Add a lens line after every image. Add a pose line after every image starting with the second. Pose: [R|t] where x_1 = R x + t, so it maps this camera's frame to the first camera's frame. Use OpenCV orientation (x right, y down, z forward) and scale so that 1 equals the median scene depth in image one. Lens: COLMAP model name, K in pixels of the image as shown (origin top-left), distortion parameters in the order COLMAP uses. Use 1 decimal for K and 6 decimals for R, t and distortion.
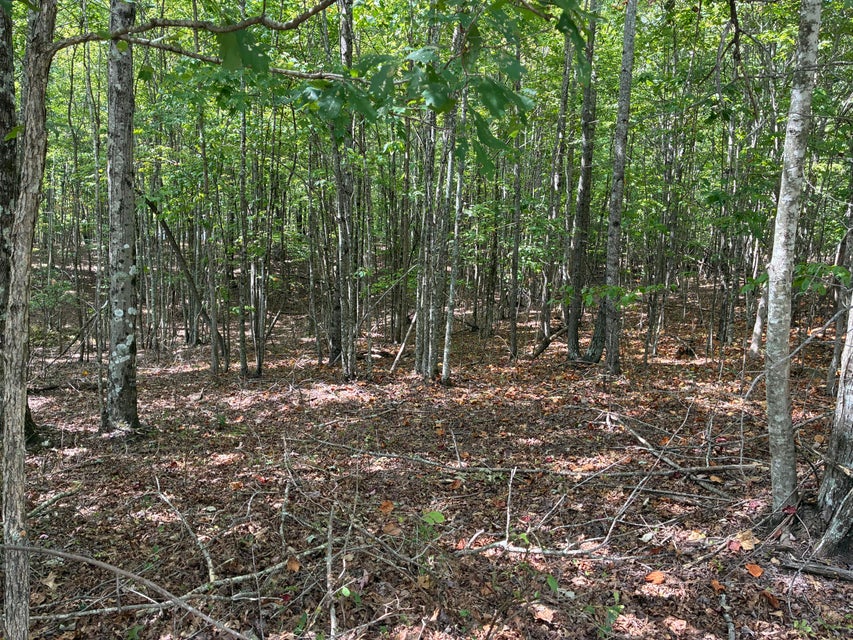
lens RADIAL K [[647.7, 0, 426.0], [0, 647.7, 321.4], [0, 0, 1]] dist [0.053043, -0.070235]
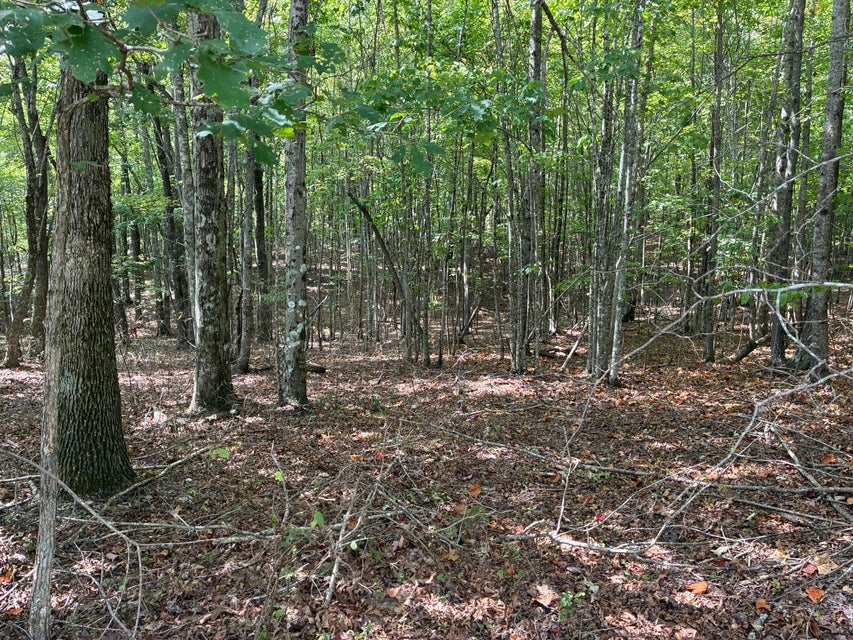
lens RADIAL K [[647.7, 0, 423.2], [0, 647.7, 316.4], [0, 0, 1]] dist [0.053043, -0.070235]
pose [[0.941310, 0.019620, -0.336973, 0.151962], [-0.021020, 0.999779, -0.000507, 0.003884], [0.336888, 0.007560, 0.941514, -0.016755]]
